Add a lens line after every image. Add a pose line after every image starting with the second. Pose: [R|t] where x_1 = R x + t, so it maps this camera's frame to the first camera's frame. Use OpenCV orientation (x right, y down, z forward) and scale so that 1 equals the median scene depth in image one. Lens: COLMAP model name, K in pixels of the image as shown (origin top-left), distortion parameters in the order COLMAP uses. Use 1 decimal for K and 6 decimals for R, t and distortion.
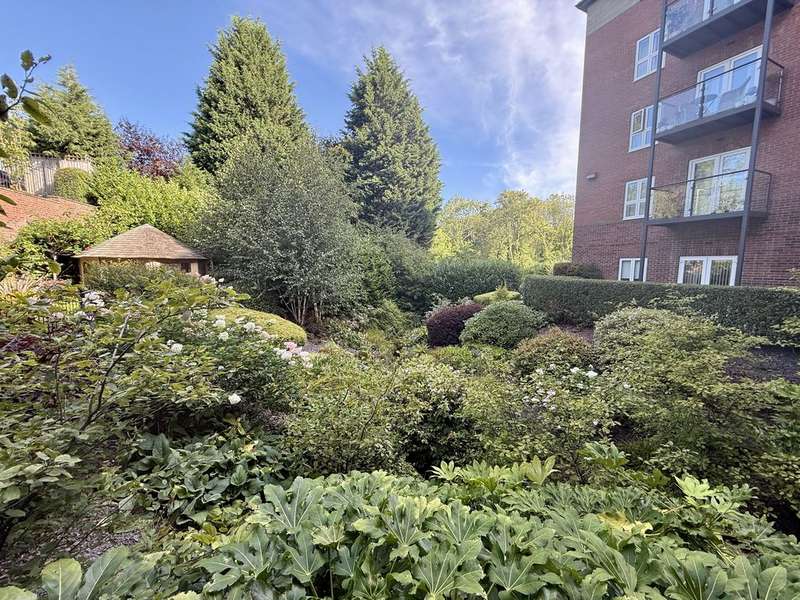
lens RADIAL K [[319.2, 0, 398.6], [0, 319.2, 298.7], [0, 0, 1]] dist [0.002953, -0.000106]
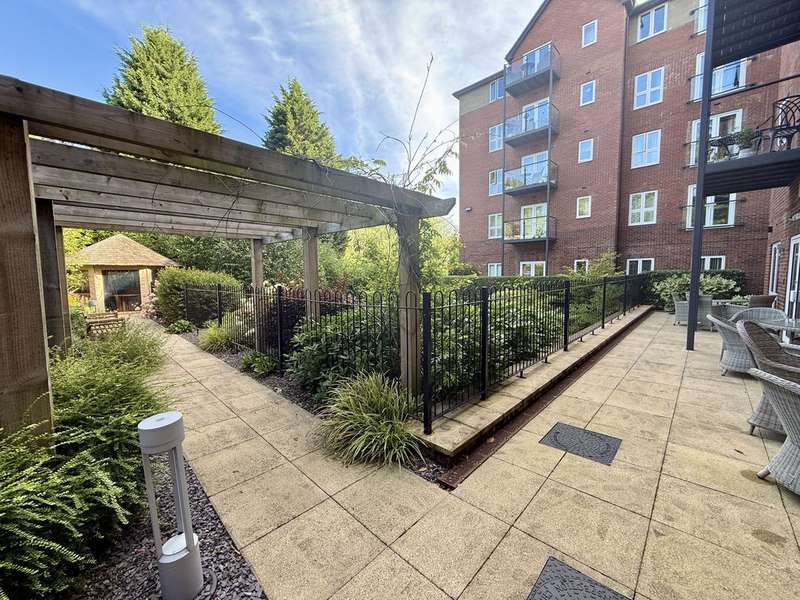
lens RADIAL K [[319.2, 0, 399.7], [0, 319.2, 301.5], [0, 0, 1]] dist [0.002953, -0.000106]
pose [[0.928488, -0.052353, 0.367655, -0.278200], [0.059724, 0.998177, -0.008690, 0.043817], [-0.366529, 0.030026, 0.929922, -0.269819]]
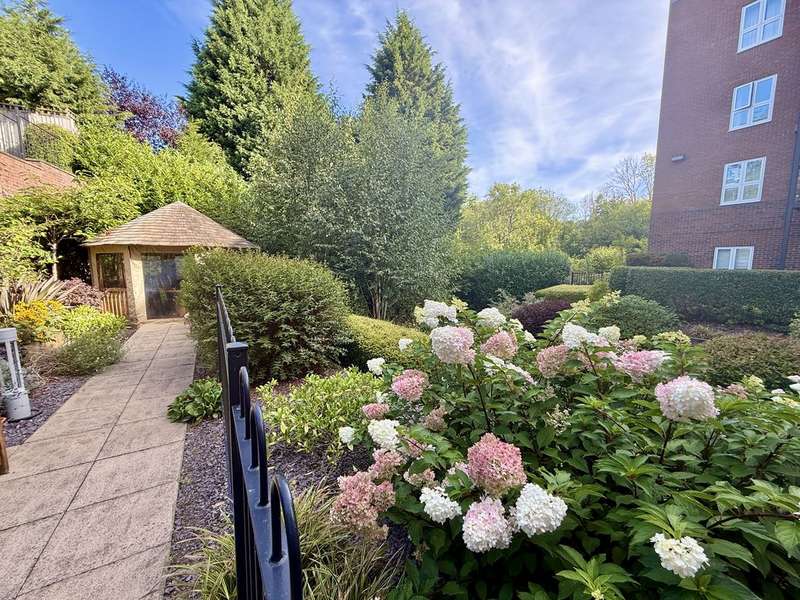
lens RADIAL K [[319.2, 0, 402.9], [0, 319.2, 298.7], [0, 0, 1]] dist [0.002953, -0.000106]
pose [[0.993293, -0.021486, 0.113607, -0.297544], [0.019750, 0.999671, 0.016381, -0.009640], [-0.113921, -0.014027, 0.993391, 0.171919]]
